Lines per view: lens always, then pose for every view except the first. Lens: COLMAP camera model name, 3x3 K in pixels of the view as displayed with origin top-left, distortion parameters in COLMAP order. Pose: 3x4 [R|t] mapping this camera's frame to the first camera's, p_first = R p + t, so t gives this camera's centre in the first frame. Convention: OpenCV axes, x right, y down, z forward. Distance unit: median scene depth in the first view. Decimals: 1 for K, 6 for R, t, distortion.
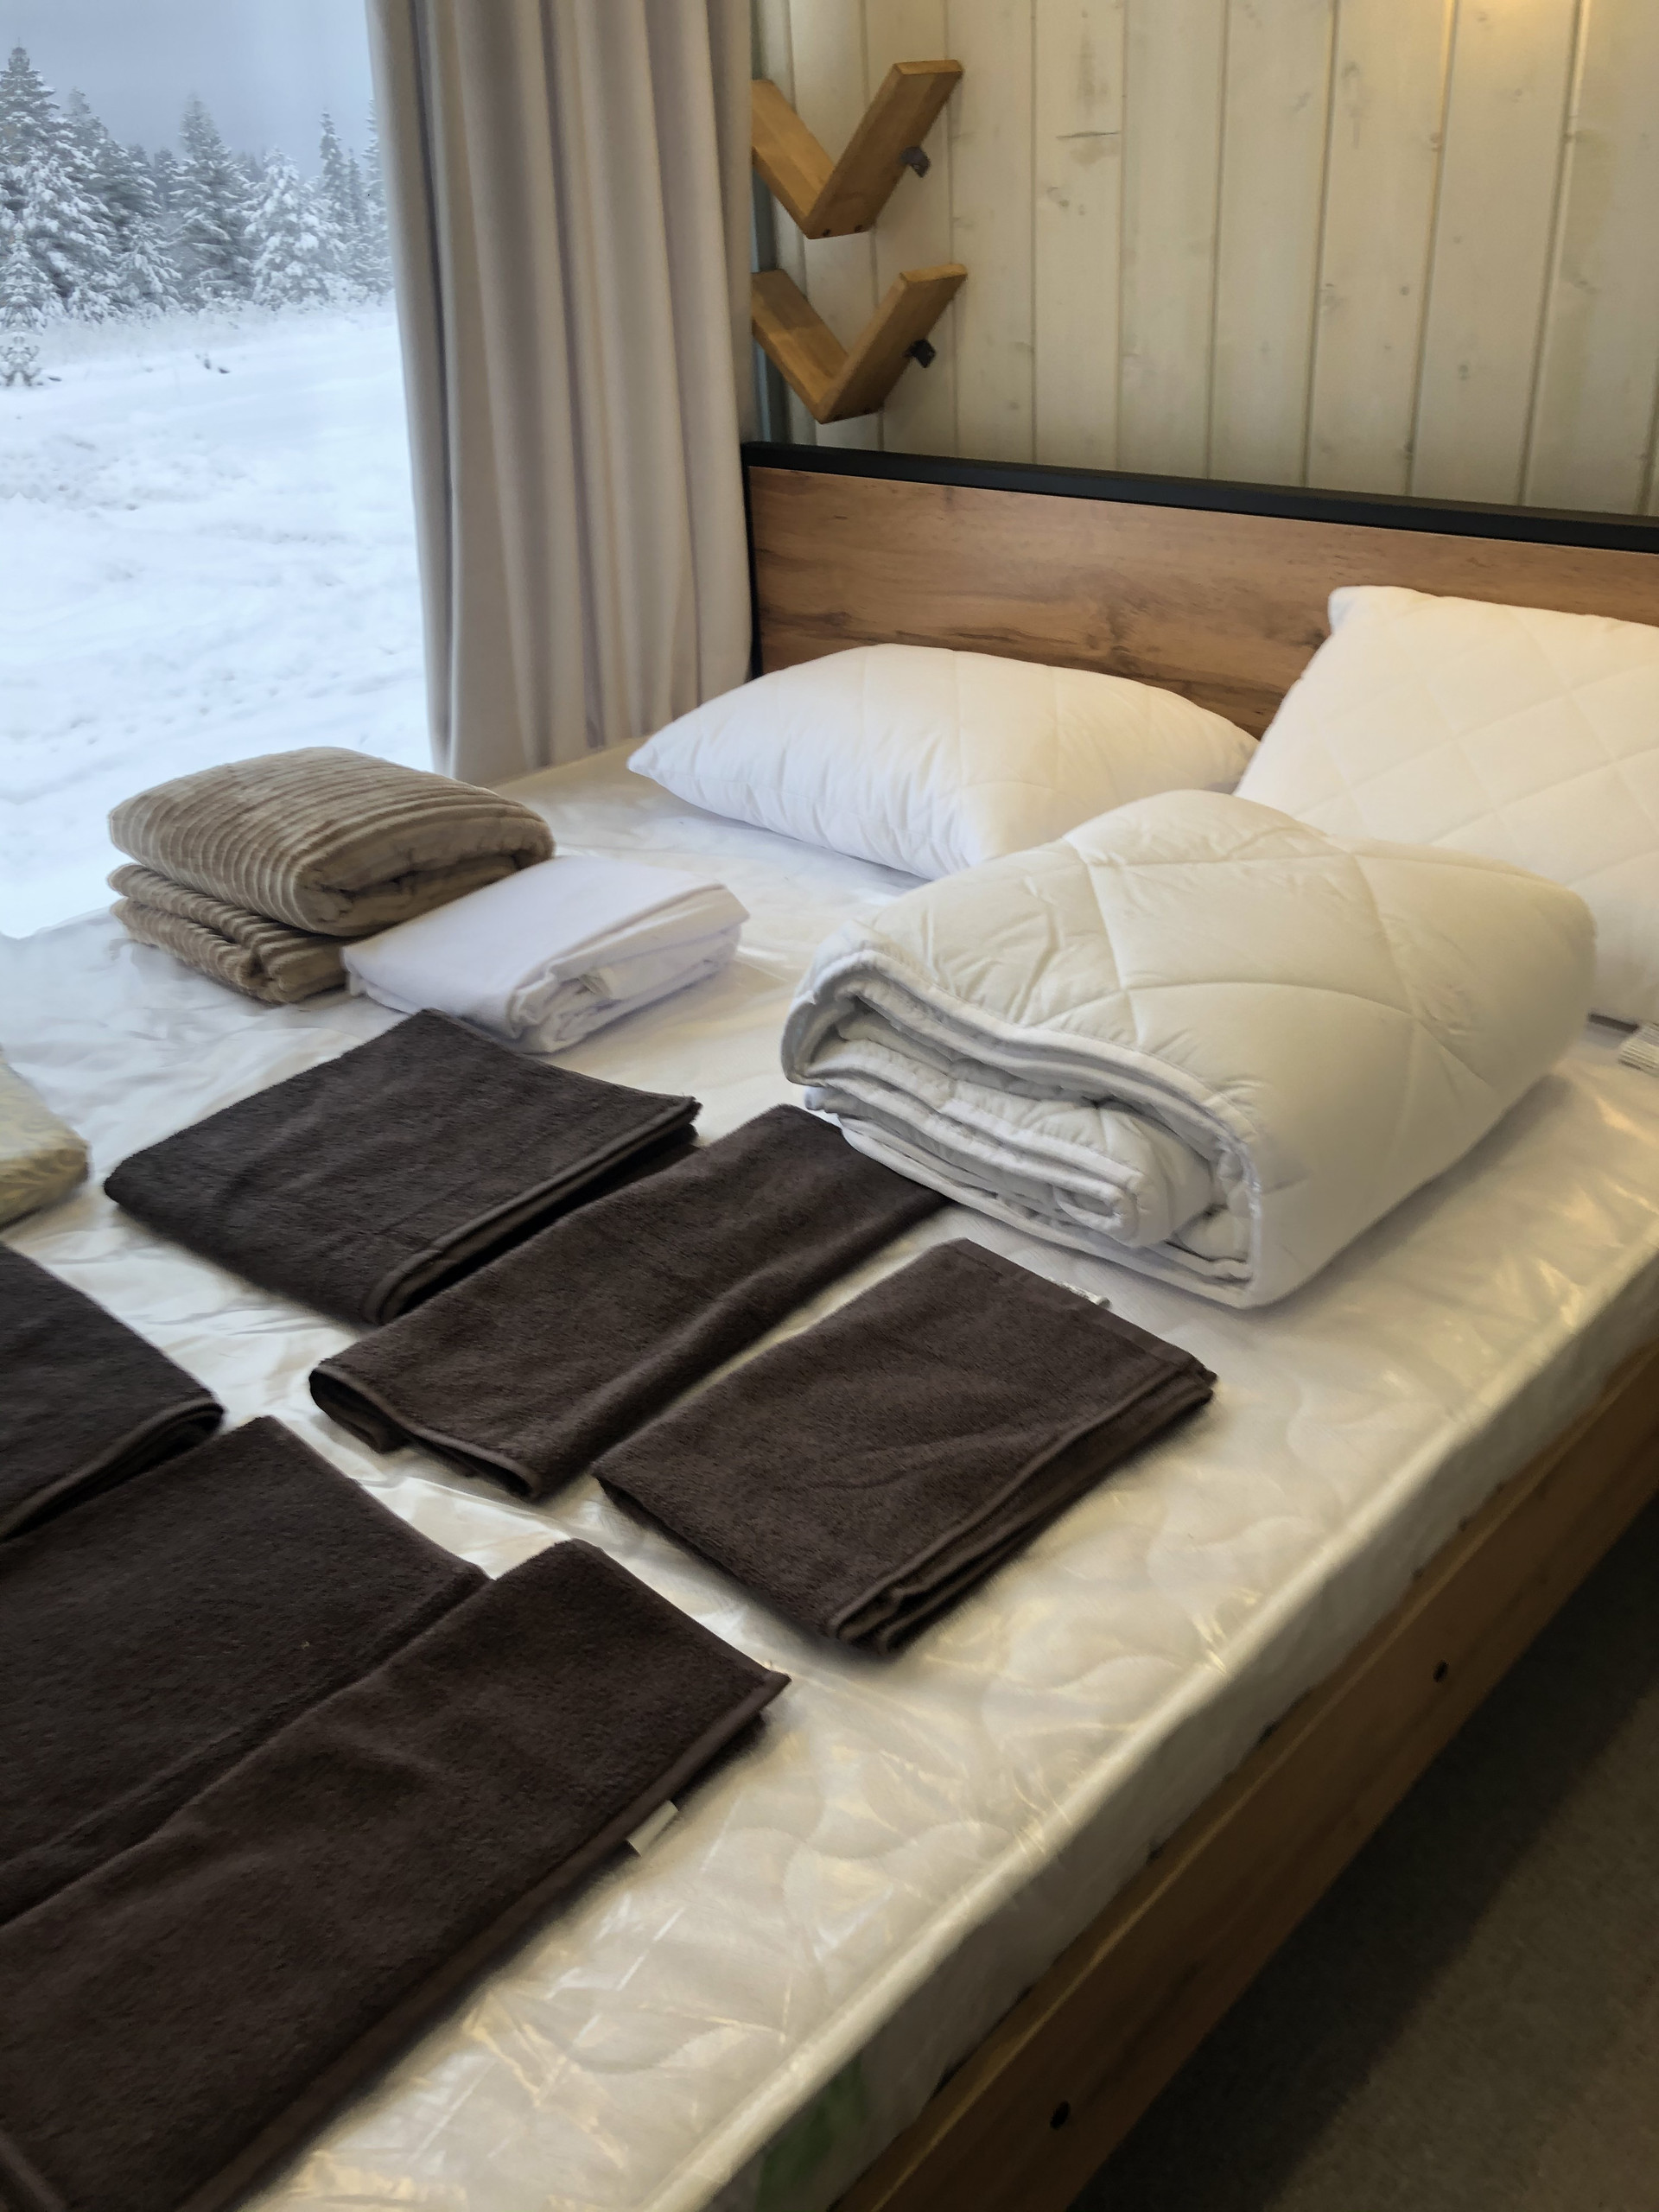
lens RADIAL K [[1808.9, 0, 837.9], [0, 1808.9, 1111.5], [0, 0, 1]] dist [0.009376, 0.005960]
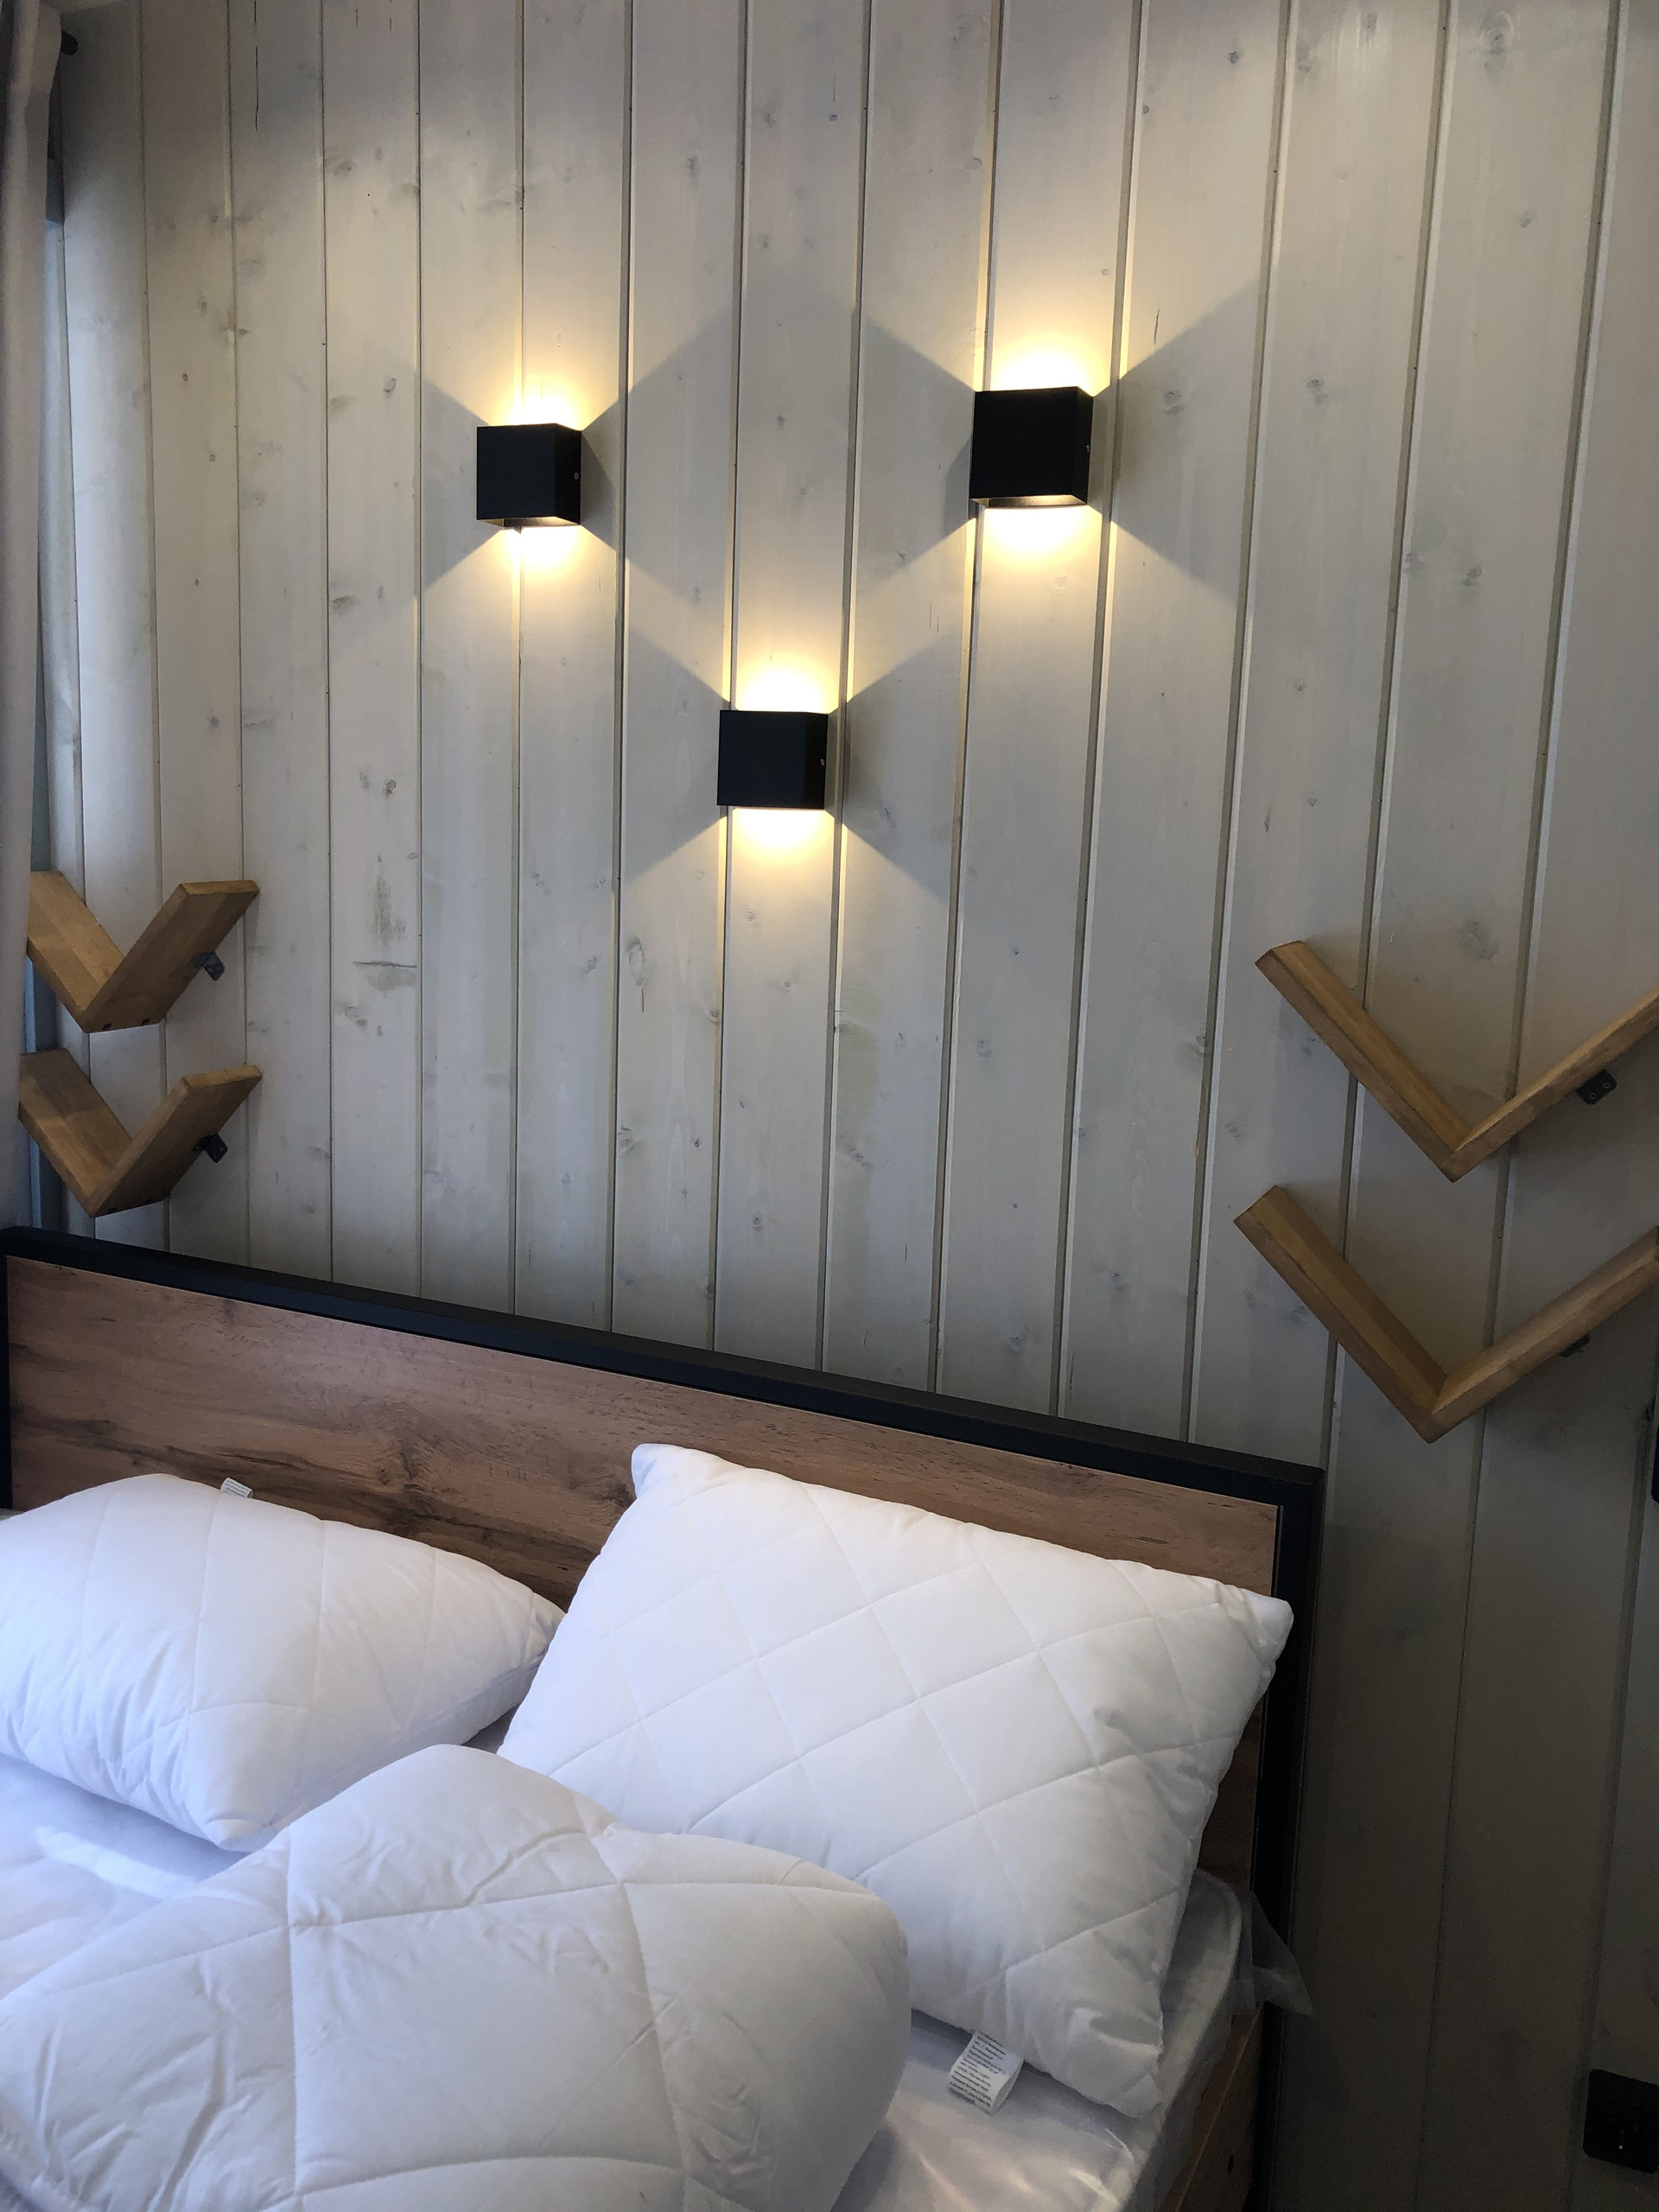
lens RADIAL K [[1803.8, 0, 825.7], [0, 1803.8, 1104.8], [0, 0, 1]] dist [0.000515, -0.004617]
pose [[0.950196, 0.044068, 0.308522, 0.069899], [0.062424, 0.942979, -0.326947, -0.137914], [-0.305337, 0.329923, 0.893264, 0.081271]]
